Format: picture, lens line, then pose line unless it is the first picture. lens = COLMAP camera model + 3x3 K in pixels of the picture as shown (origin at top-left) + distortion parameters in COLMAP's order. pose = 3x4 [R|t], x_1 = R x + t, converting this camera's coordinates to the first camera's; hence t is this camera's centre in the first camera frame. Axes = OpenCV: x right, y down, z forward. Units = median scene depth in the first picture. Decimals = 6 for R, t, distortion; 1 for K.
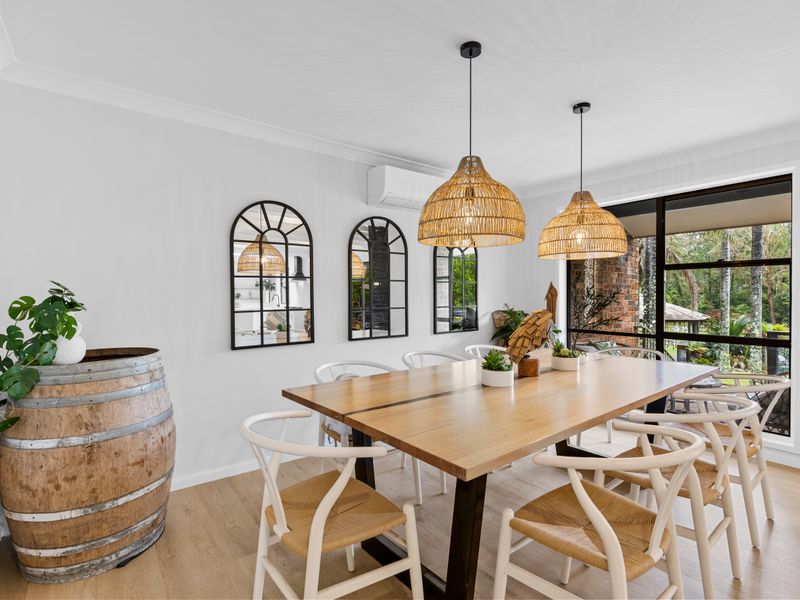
lens RADIAL K [[398.7, 0, 400.0], [0, 398.7, 300.0], [0, 0, 1]] dist [0.001969, 0.000901]
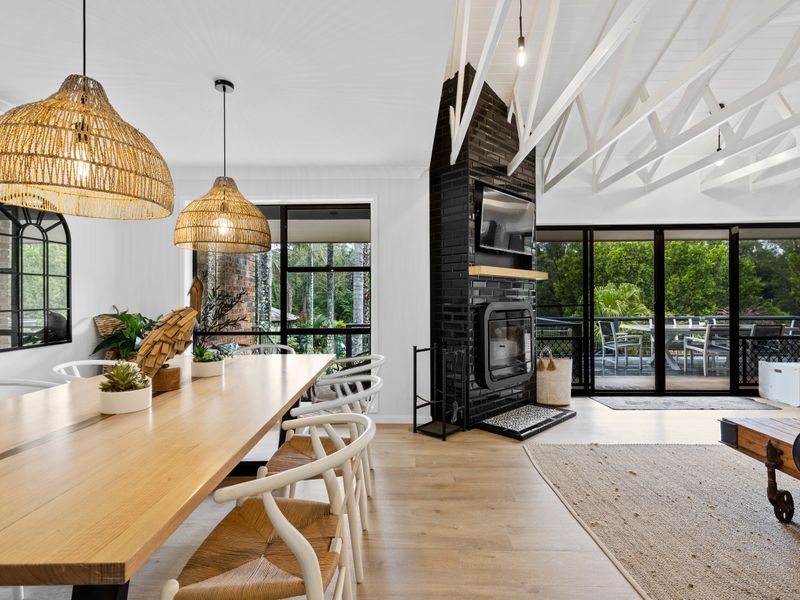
lens RADIAL K [[398.7, 0, 400.0], [0, 398.7, 300.0], [0, 0, 1]] dist [0.001969, 0.000901]
pose [[0.618603, -0.004629, 0.785690, -0.015569], [0.012509, 0.999914, -0.003958, 0.017056], [-0.785604, 0.012276, 0.618607, 0.124959]]
